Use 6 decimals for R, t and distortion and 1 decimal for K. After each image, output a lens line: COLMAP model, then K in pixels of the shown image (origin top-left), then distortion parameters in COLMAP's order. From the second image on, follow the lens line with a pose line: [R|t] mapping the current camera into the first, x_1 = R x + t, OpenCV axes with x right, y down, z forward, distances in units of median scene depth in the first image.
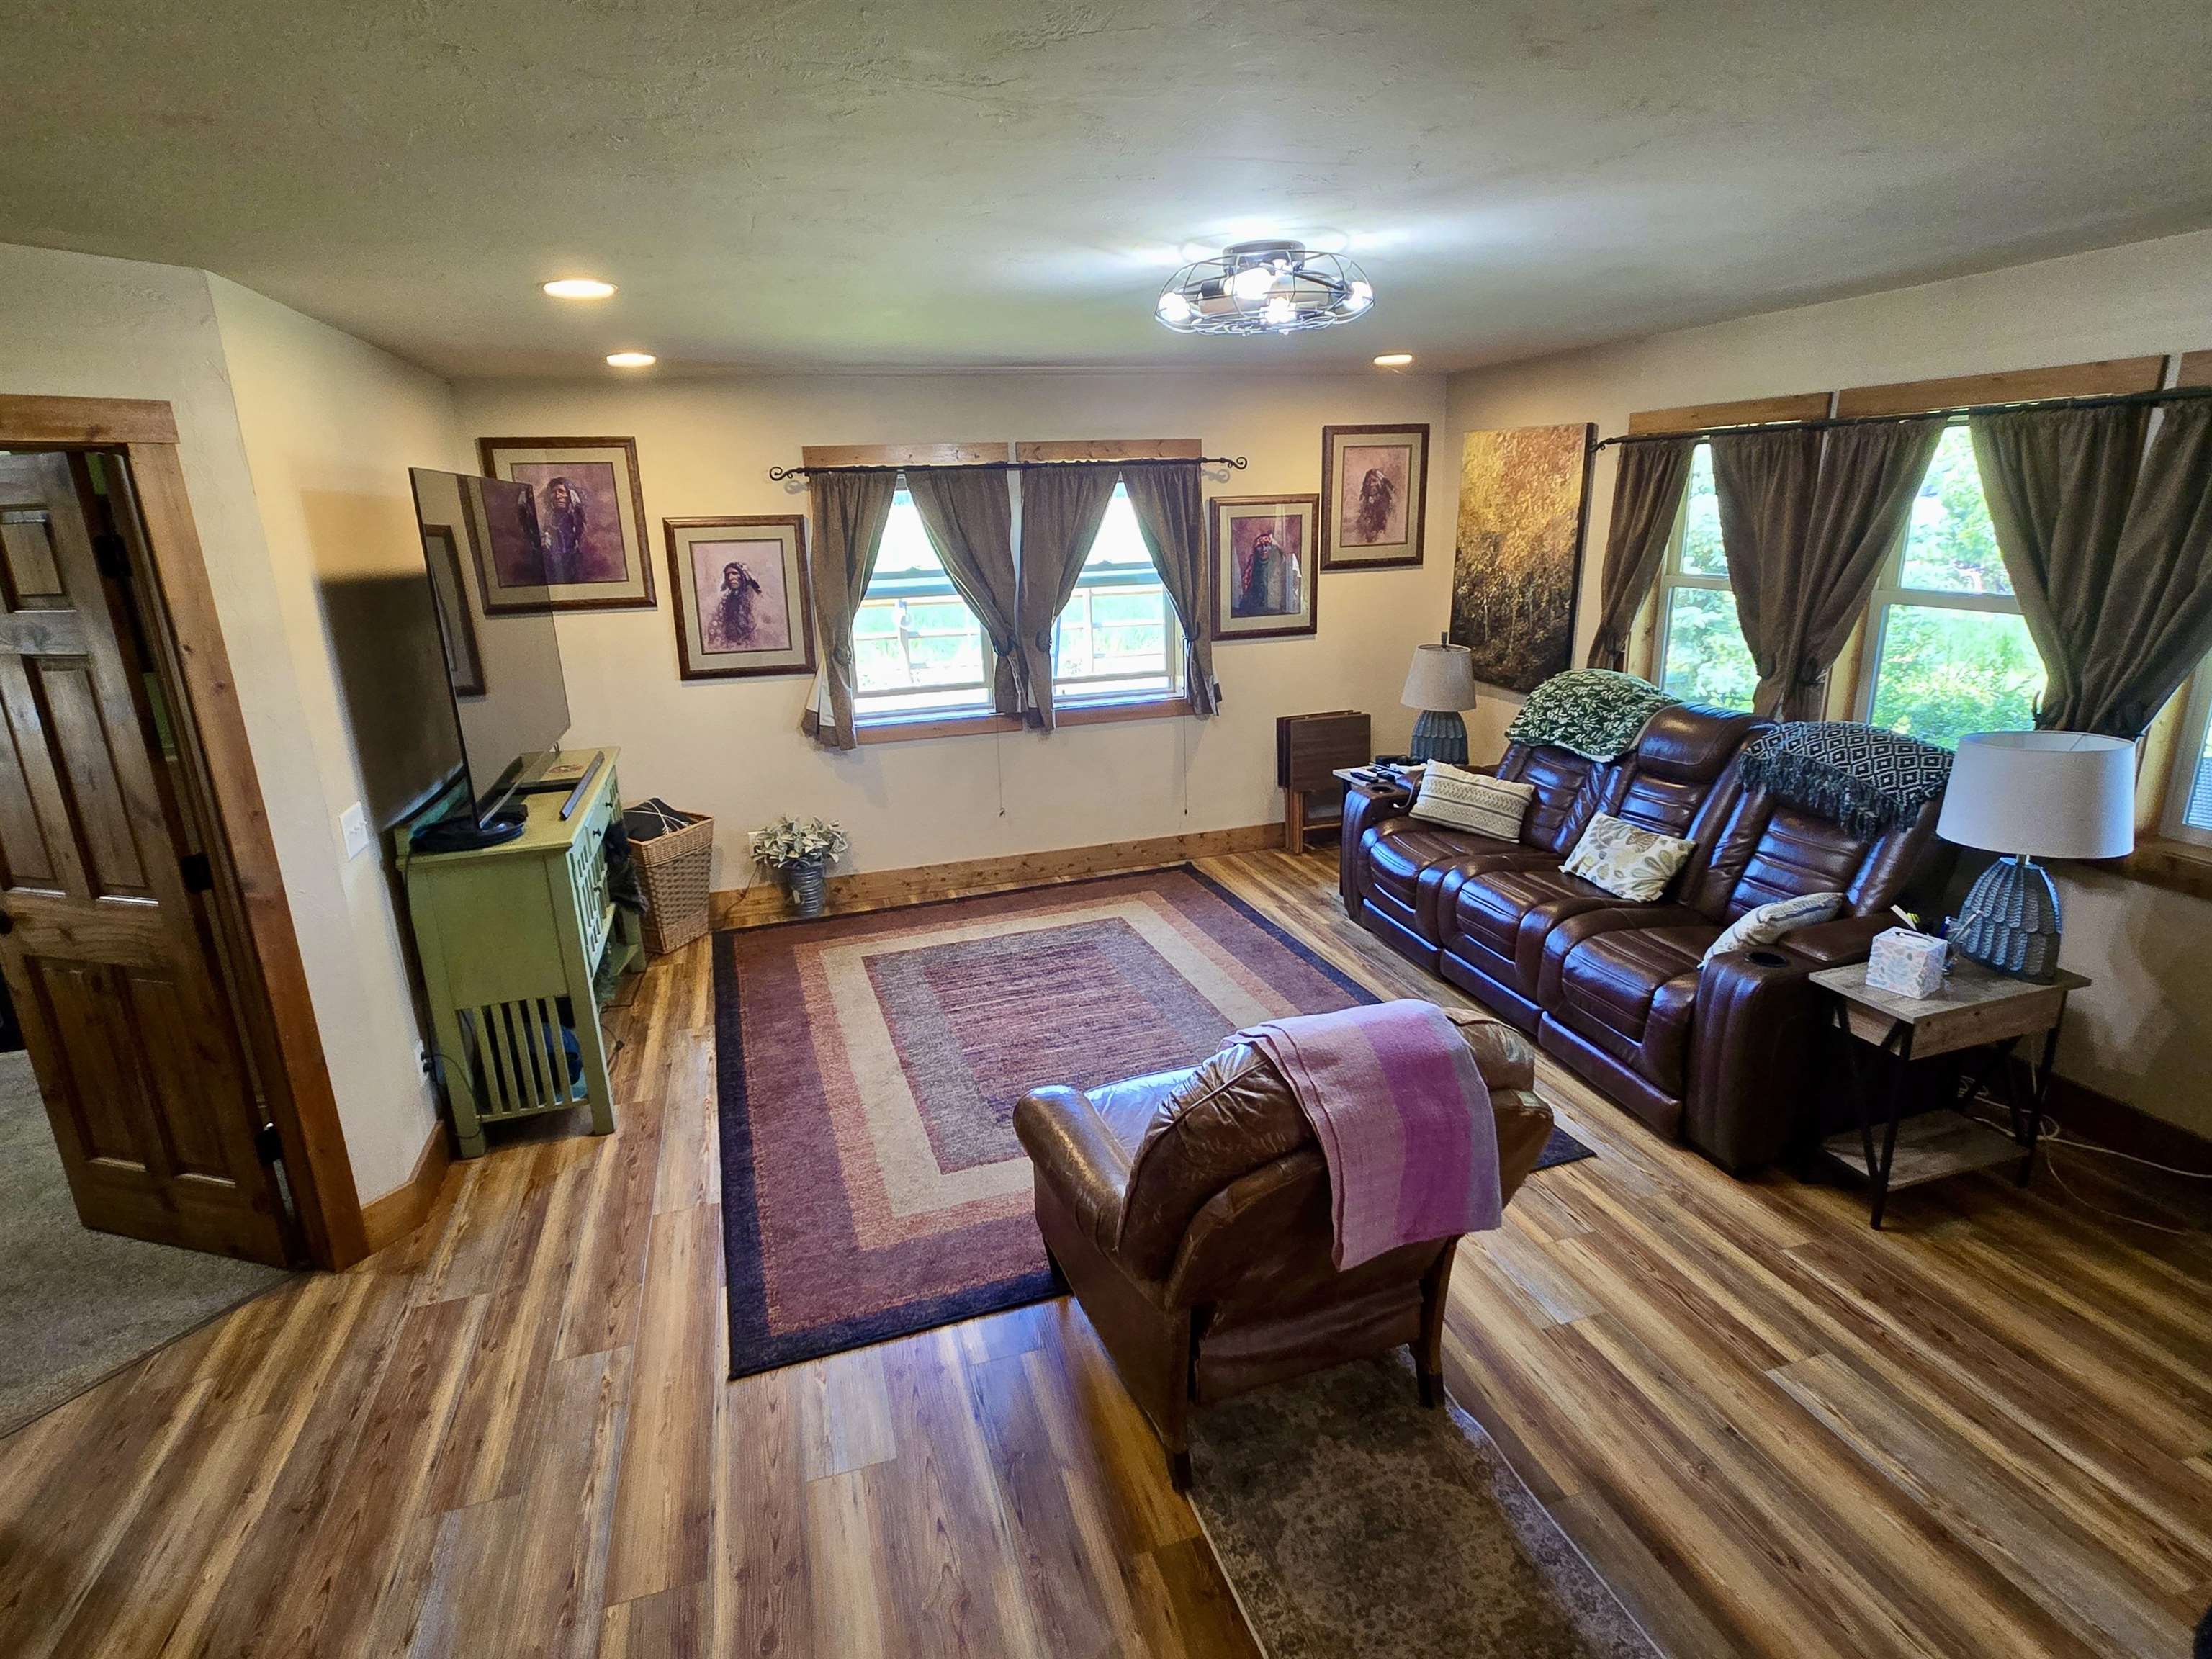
lens RADIAL K [[1128.8, 0, 1106.0], [0, 1128.8, 829.5], [0, 0, 1]] dist [0.003693, 0.000065]
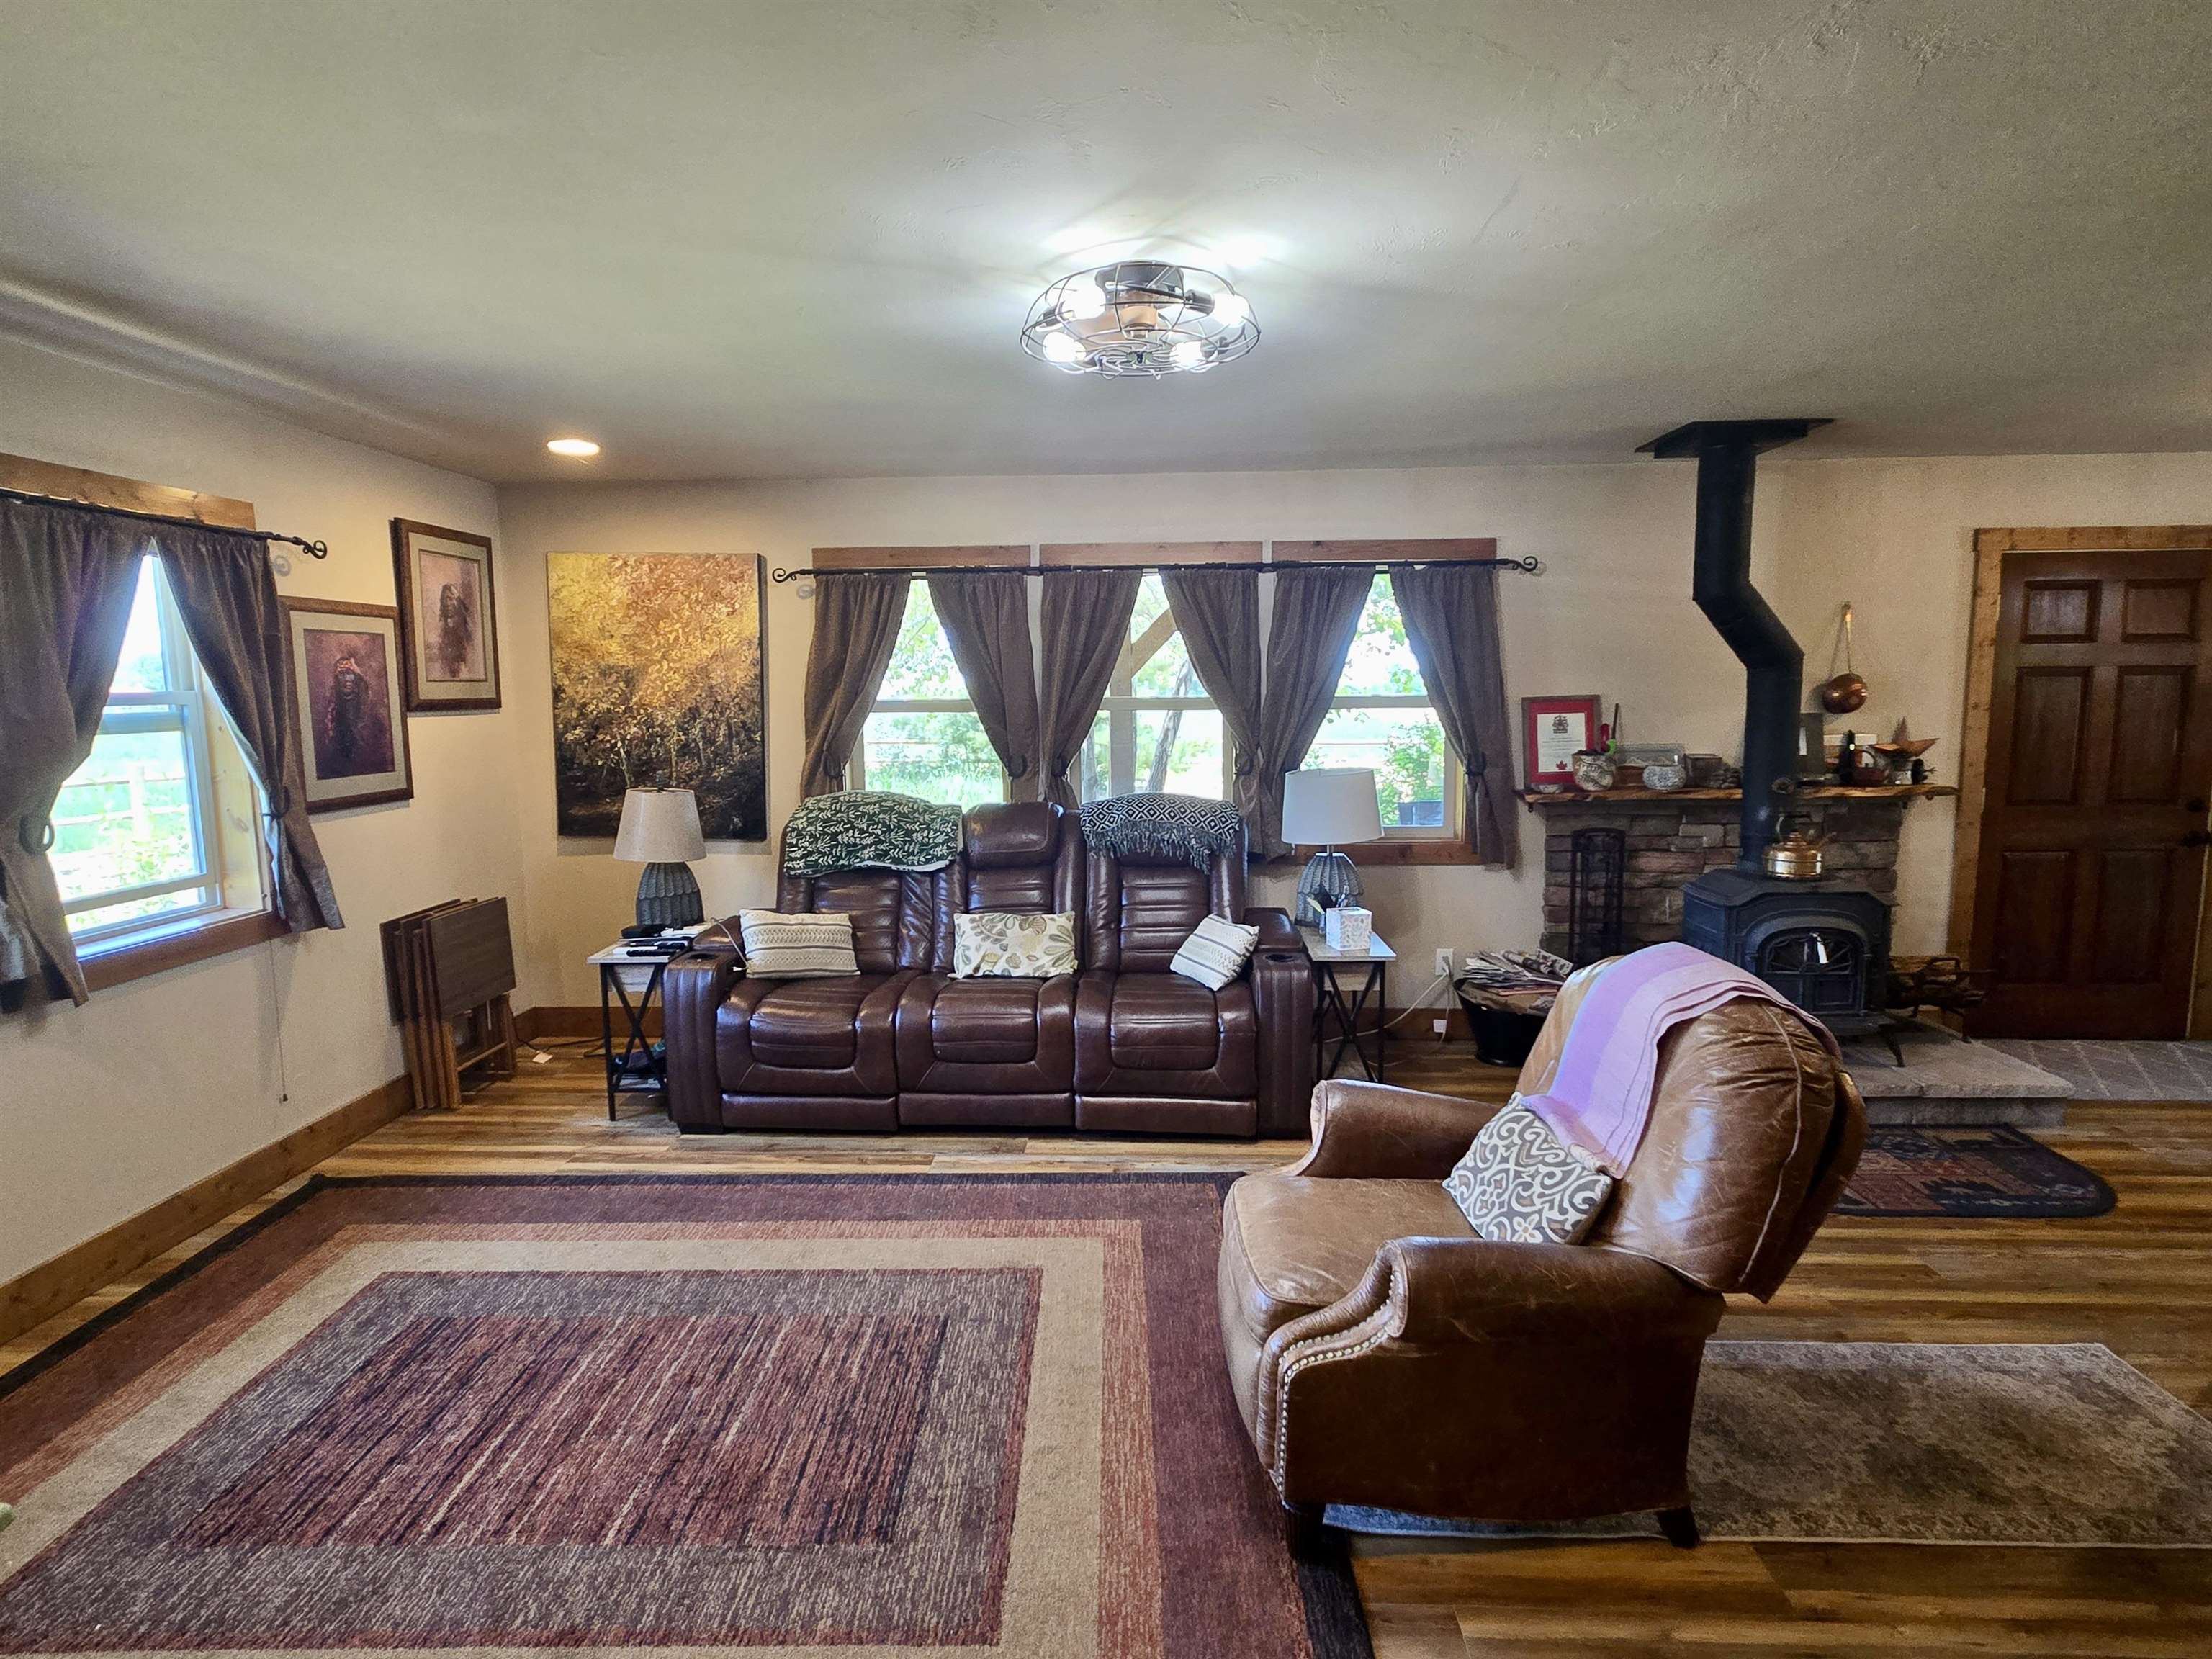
lens RADIAL K [[1128.8, 0, 1106.0], [0, 1128.8, 829.5], [0, 0, 1]] dist [0.003693, 0.000065]
pose [[0.339351, -0.093016, 0.936050, -0.366895], [0.263598, 0.964633, 0.000293, -0.042746], [-0.902971, 0.246641, 0.351868, 0.388795]]
